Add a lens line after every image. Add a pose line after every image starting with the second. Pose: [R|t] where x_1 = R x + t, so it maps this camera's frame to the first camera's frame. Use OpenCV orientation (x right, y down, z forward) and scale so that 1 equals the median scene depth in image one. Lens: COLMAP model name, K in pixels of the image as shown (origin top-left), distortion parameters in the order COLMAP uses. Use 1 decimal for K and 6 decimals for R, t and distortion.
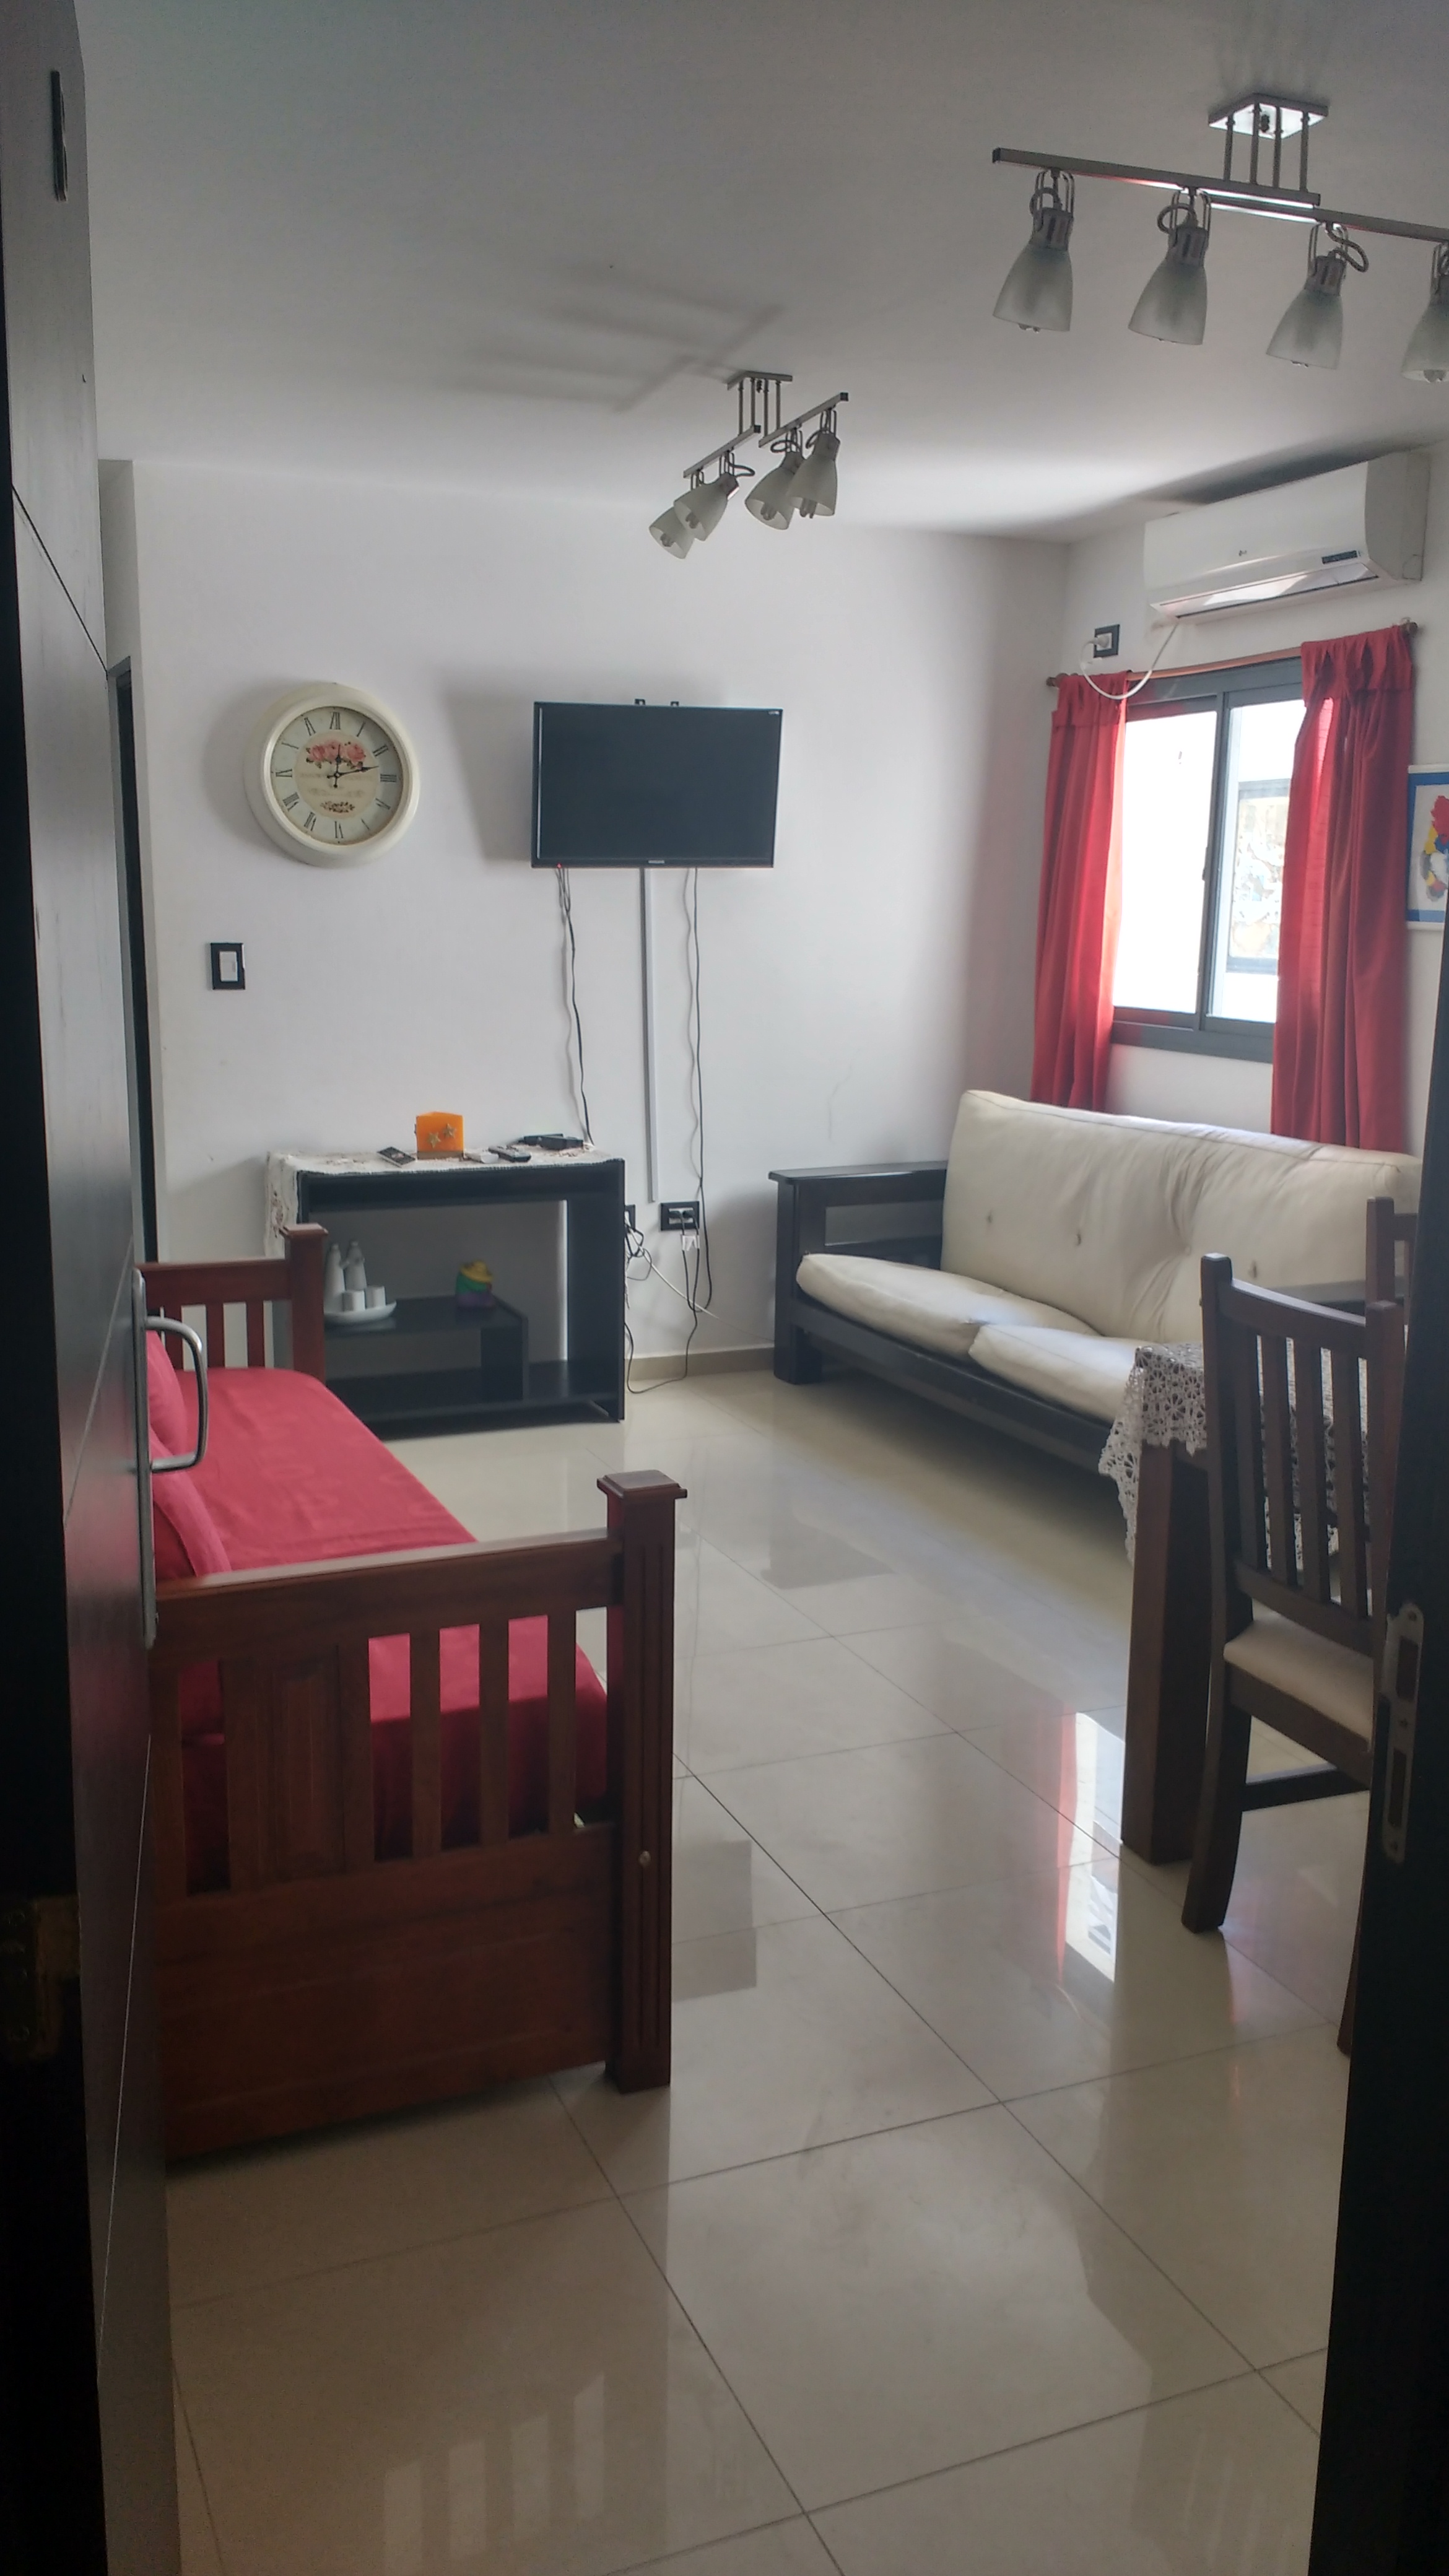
lens RADIAL K [[2020.0, 0, 724.5], [0, 2020.0, 1288.0], [0, 0, 1]] dist [0.007224, -0.002357]
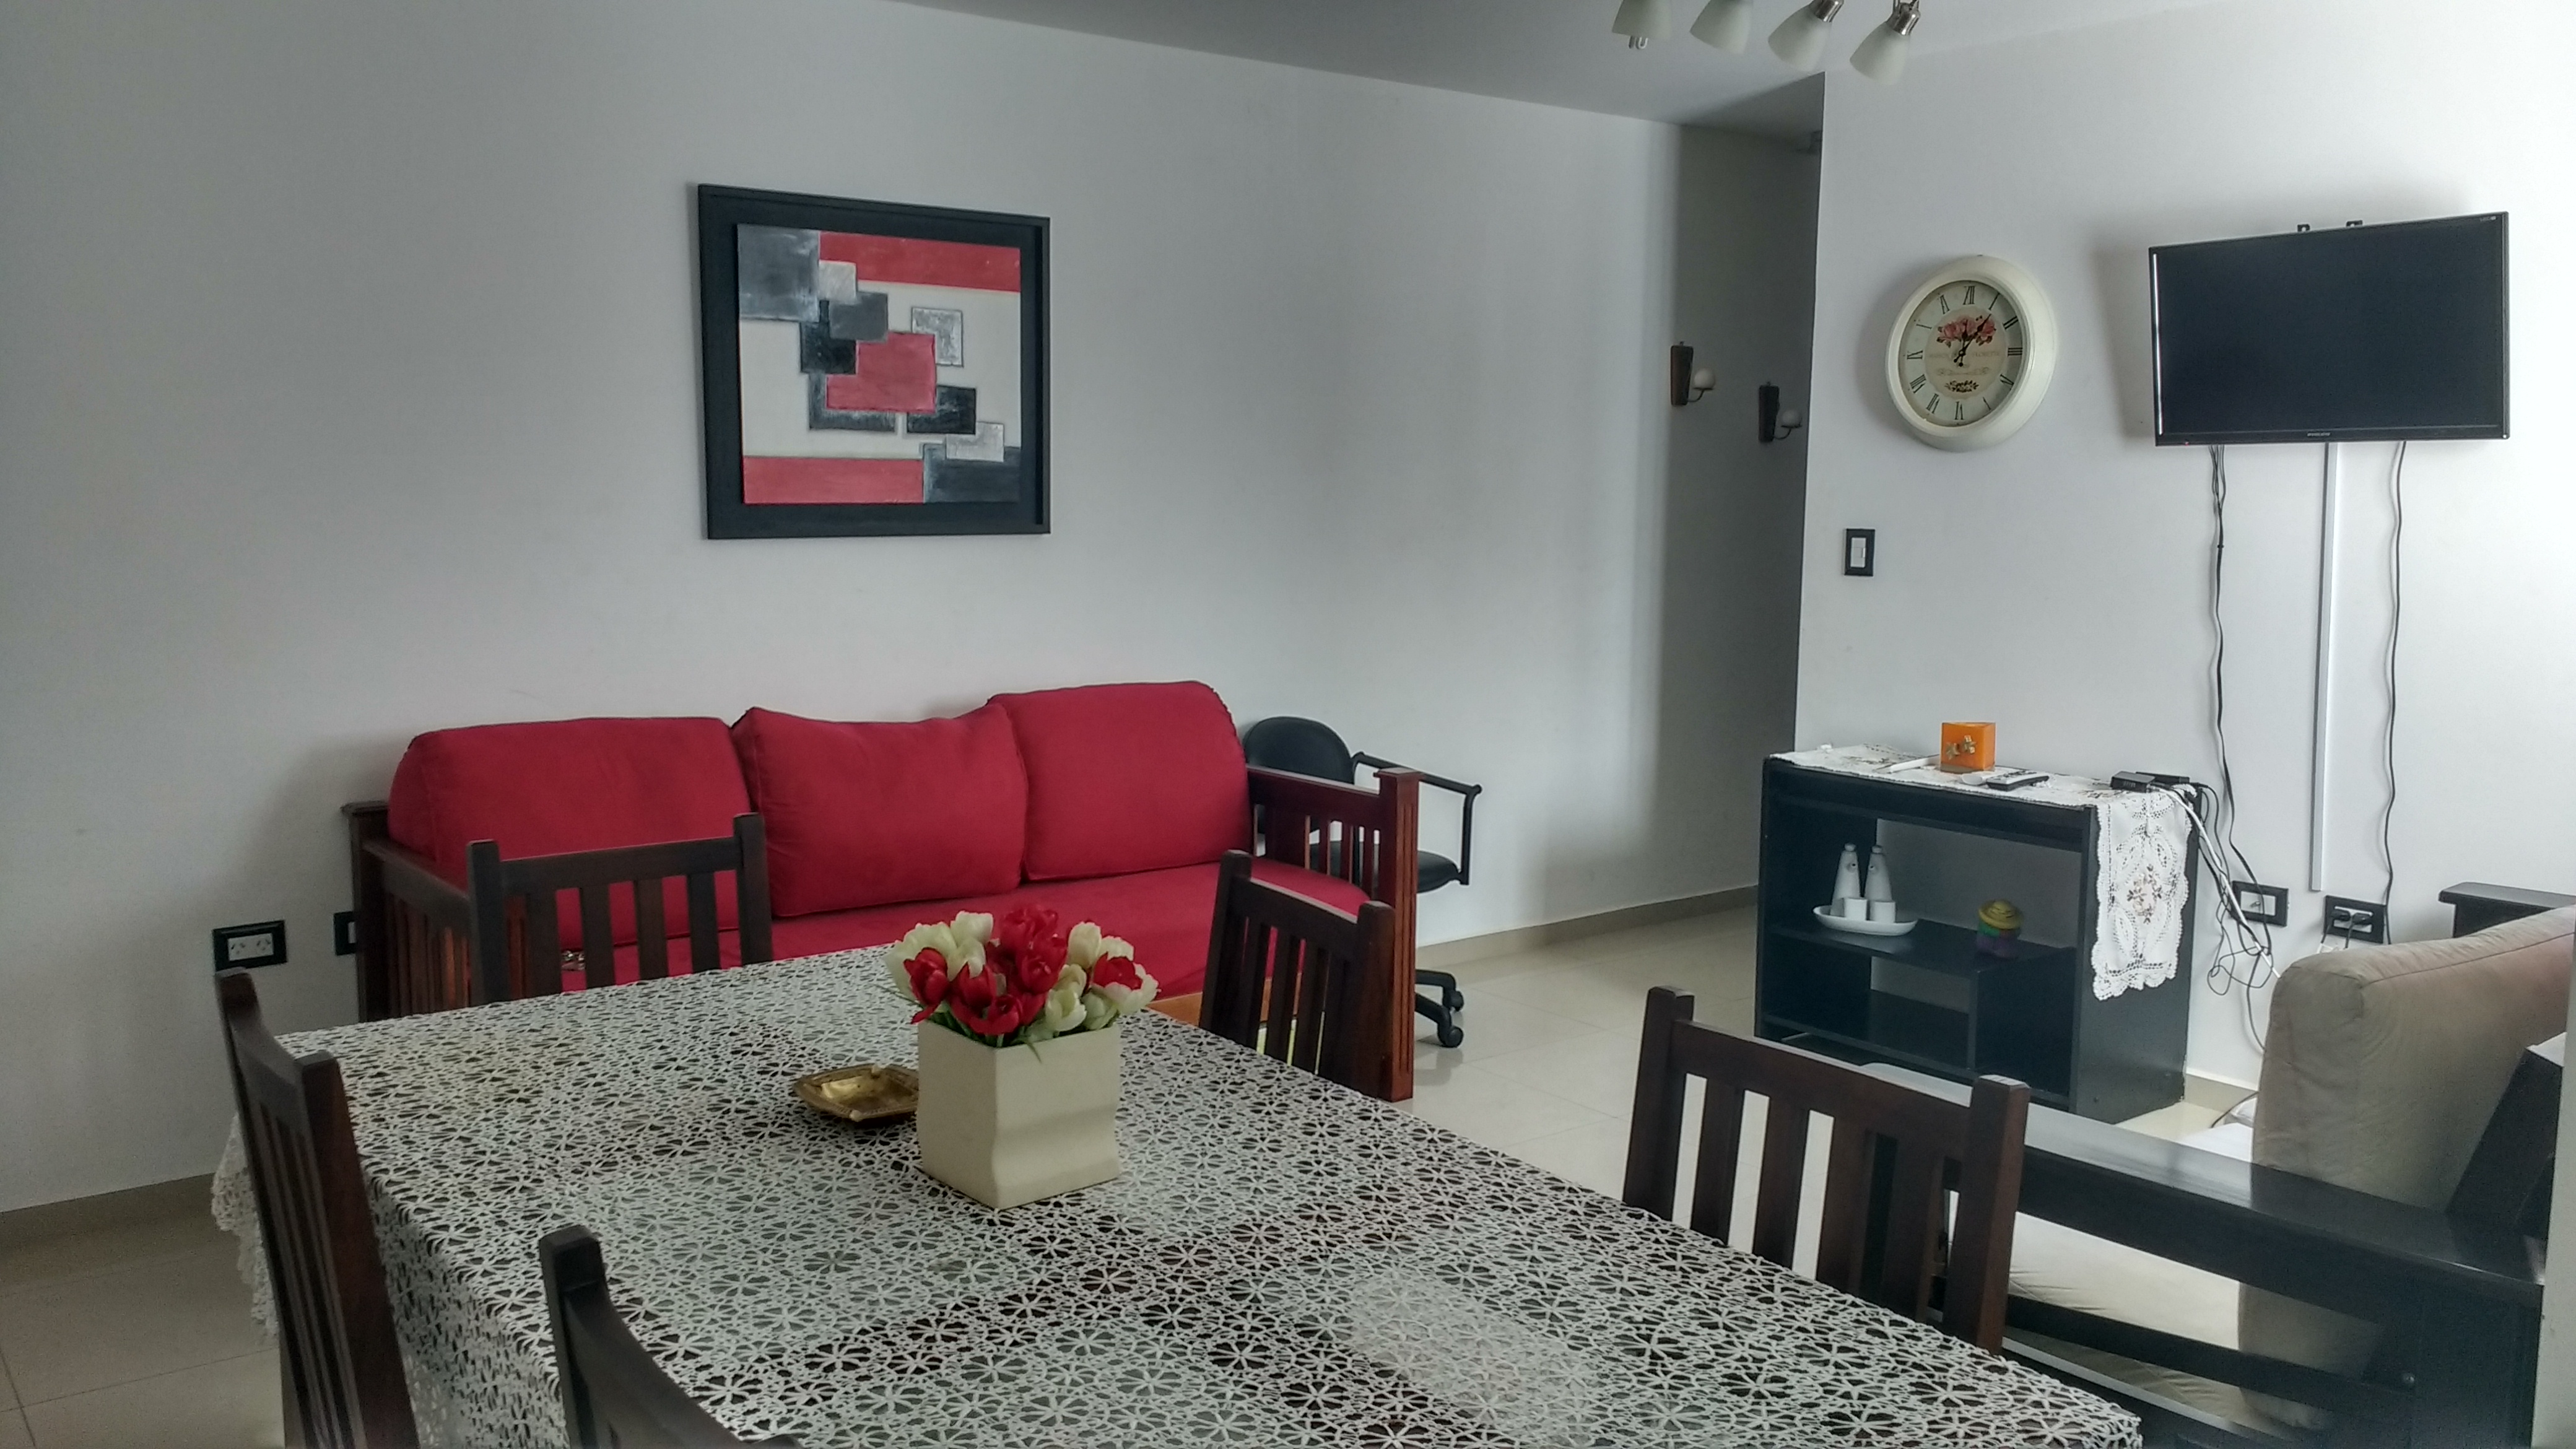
lens RADIAL K [[2020.0, 0, 1288.0], [0, 2020.0, 724.5], [0, 0, 1]] dist [0.007224, -0.002357]
pose [[0.242736, 0.108459, -0.964010, 0.642502], [-0.195331, 0.978842, 0.060943, -0.082348], [0.950224, 0.173508, 0.258786, 0.492379]]
